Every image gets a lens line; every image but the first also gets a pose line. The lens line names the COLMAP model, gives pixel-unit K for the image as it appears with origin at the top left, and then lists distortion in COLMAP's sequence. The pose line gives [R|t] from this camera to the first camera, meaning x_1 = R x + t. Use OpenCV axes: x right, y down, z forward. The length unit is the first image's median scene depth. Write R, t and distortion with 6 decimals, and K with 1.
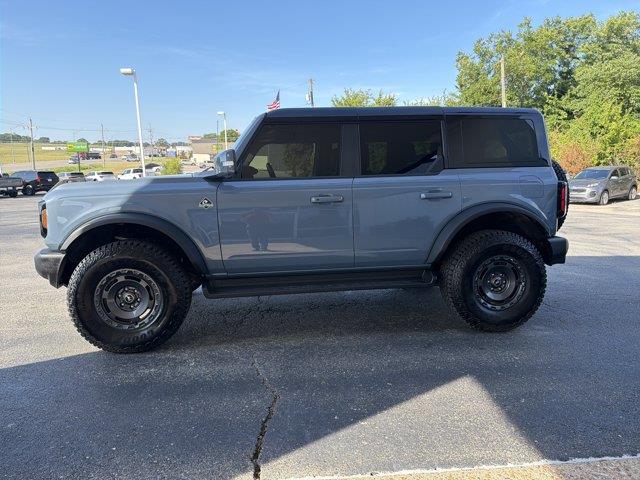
lens RADIAL K [[491.1, 0, 308.2], [0, 491.1, 239.9], [0, 0, 1]] dist [0.039778, -0.053300]
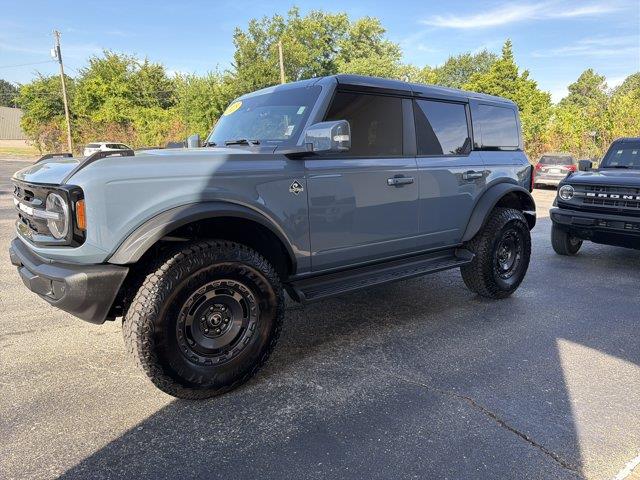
lens RADIAL K [[491.1, 0, 308.2], [0, 491.1, 239.9], [0, 0, 1]] dist [0.039778, -0.053300]
pose [[0.833097, -0.071991, 0.548423, -0.166466], [0.046106, 0.997082, 0.060847, -0.009672], [-0.551202, -0.025406, 0.833985, 0.084908]]
